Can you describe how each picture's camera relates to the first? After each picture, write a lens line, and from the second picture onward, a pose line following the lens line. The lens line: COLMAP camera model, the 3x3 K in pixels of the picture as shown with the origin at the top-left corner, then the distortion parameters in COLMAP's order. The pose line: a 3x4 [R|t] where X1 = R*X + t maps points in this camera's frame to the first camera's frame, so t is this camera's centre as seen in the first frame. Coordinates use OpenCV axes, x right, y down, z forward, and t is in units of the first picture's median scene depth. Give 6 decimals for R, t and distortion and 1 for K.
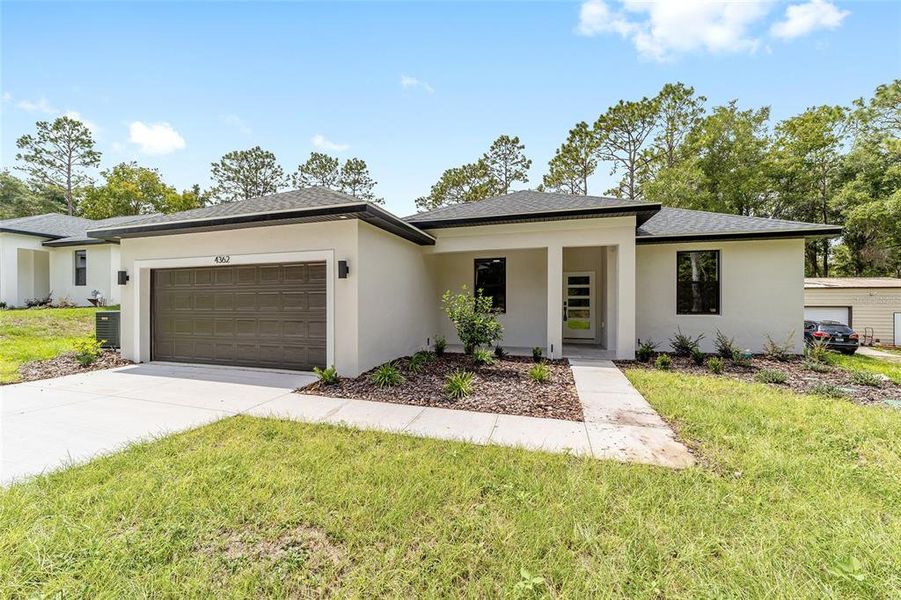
lens RADIAL K [[347.0, 0, 447.2], [0, 347.0, 305.0], [0, 0, 1]] dist [-0.017384, 0.008471]
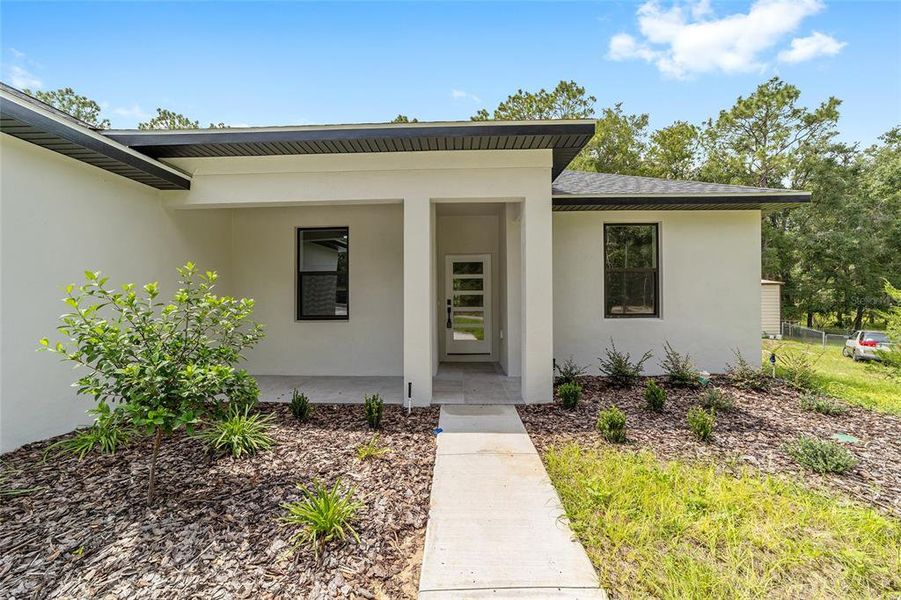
lens RADIAL K [[347.0, 0, 447.2], [0, 347.0, 305.0], [0, 0, 1]] dist [-0.017384, 0.008471]
pose [[0.966554, -0.011739, 0.256194, 0.171609], [0.008724, 0.999879, 0.012902, -0.008201], [-0.256314, -0.010235, 0.966539, 0.367549]]
